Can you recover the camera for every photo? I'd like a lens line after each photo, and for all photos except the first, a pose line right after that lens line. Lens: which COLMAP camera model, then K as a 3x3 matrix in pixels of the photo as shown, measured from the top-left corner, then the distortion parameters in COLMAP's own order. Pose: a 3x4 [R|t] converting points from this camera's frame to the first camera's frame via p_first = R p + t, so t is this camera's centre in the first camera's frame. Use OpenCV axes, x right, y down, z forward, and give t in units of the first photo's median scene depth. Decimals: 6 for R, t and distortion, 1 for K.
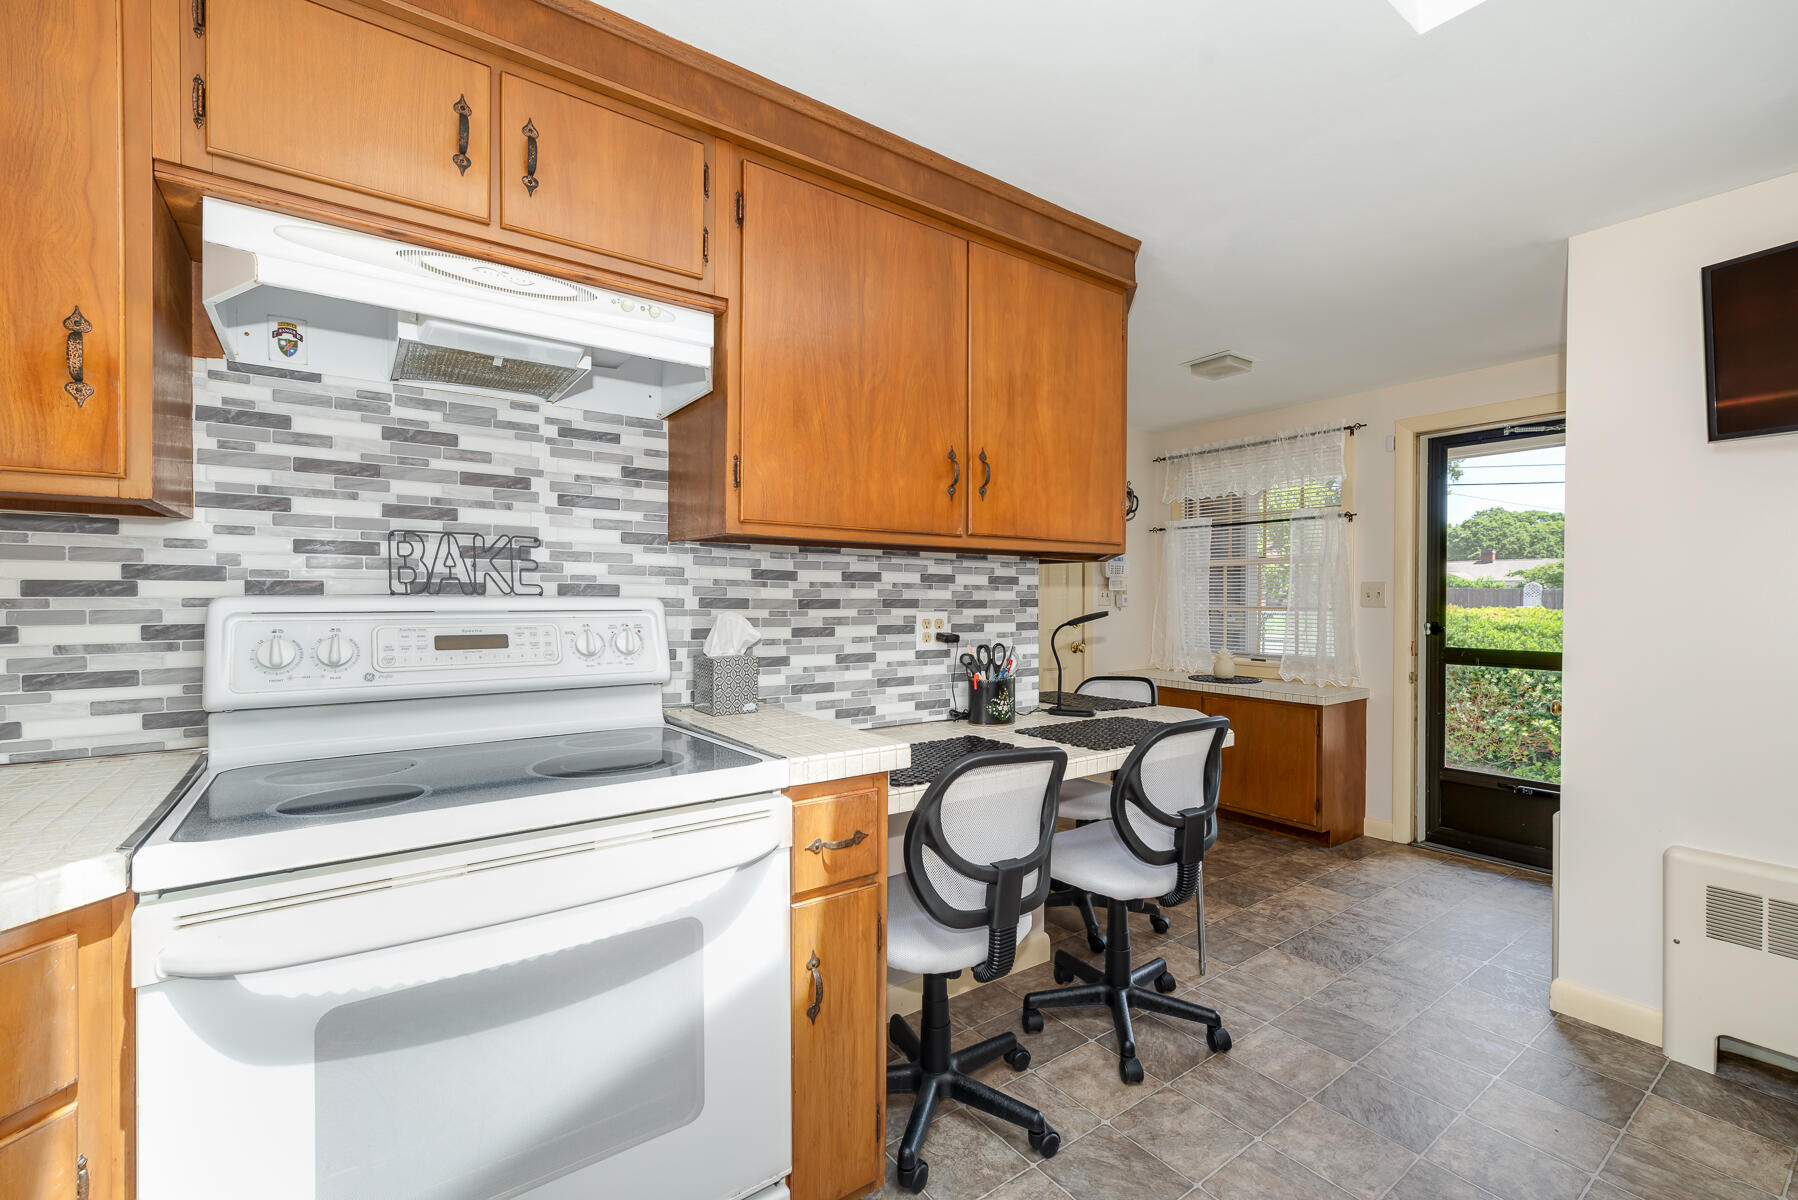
lens RADIAL K [[761.6, 0, 901.0], [0, 761.6, 602.3], [0, 0, 1]] dist [0.001100, -0.000172]
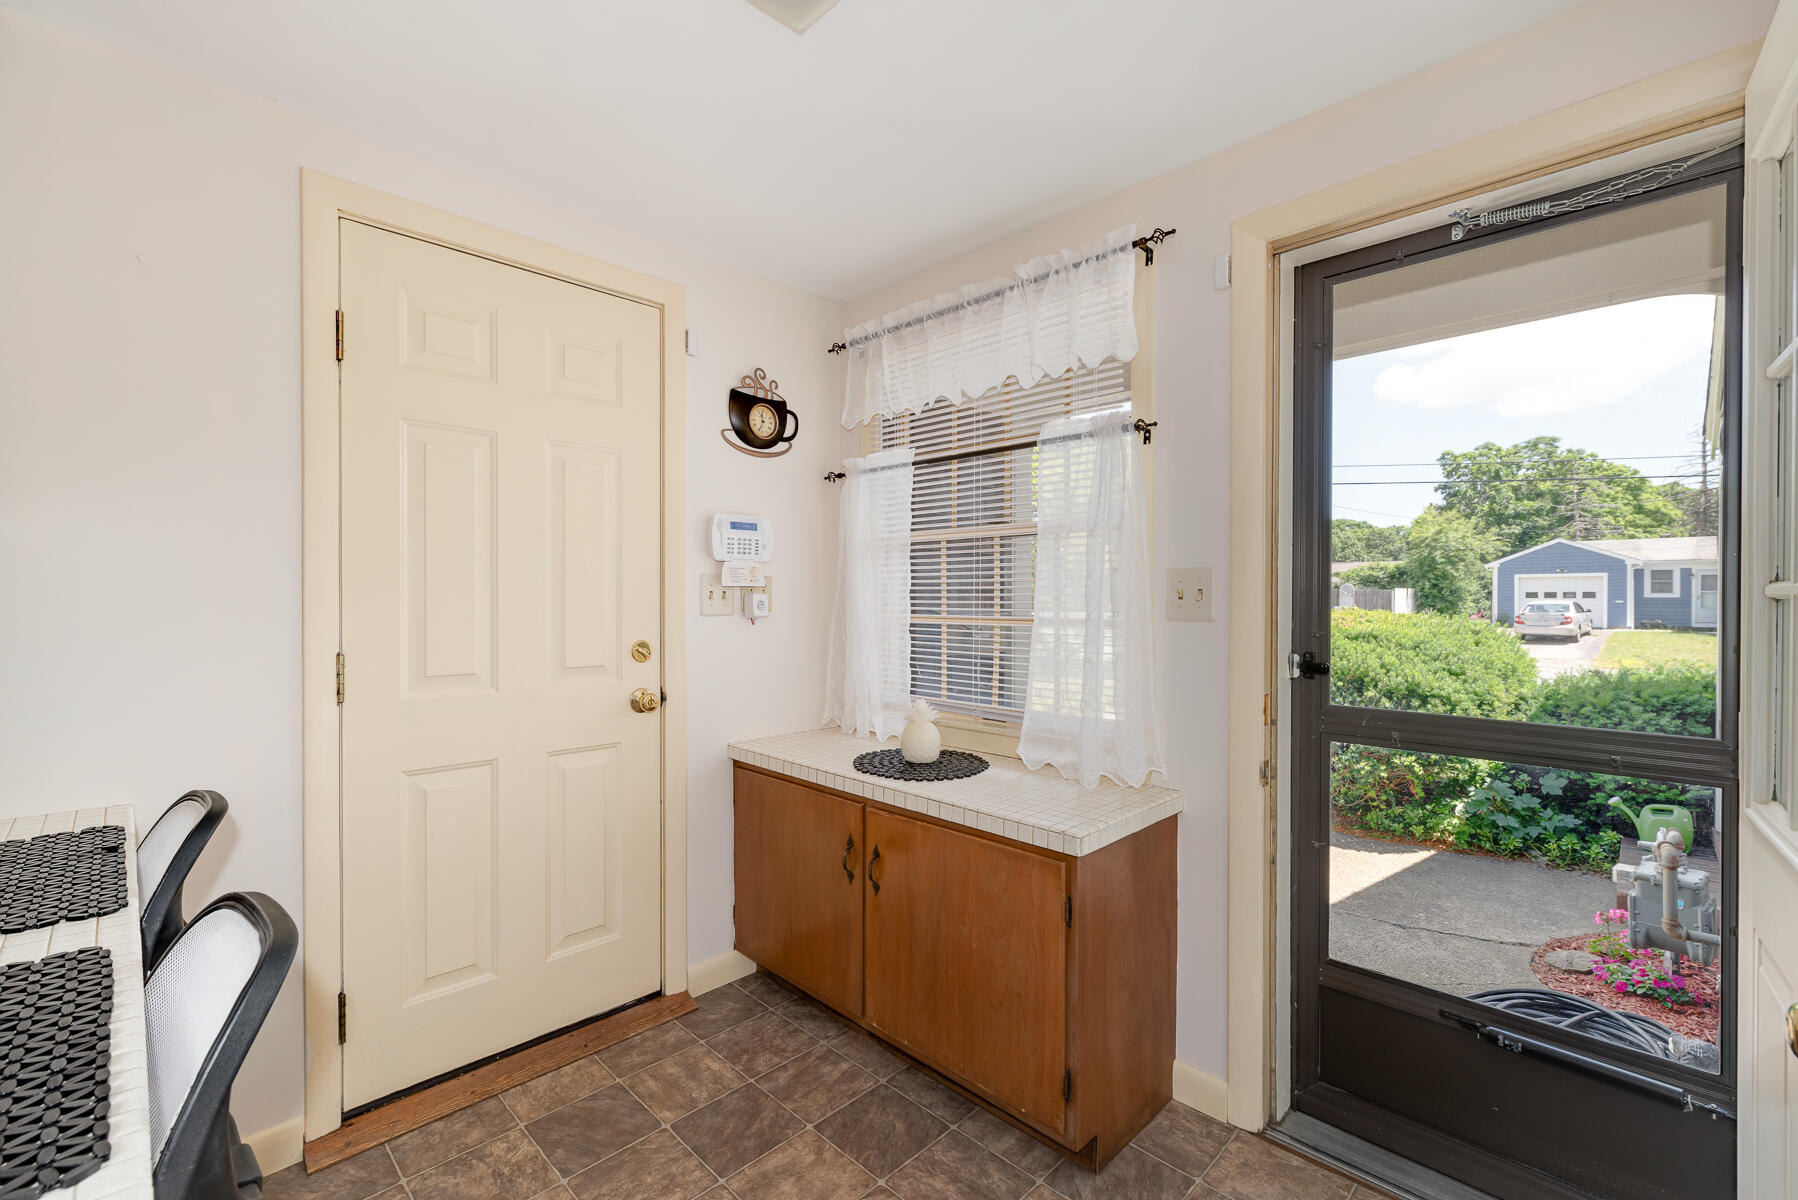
lens RADIAL K [[761.6, 0, 896.5], [0, 761.6, 598.9], [0, 0, 1]] dist [0.001100, -0.000172]
pose [[0.986689, 0.000148, 0.162621, 0.360954], [0.000522, 0.999992, -0.004082, -0.005327], [-0.162620, 0.004113, 0.986680, 0.558801]]
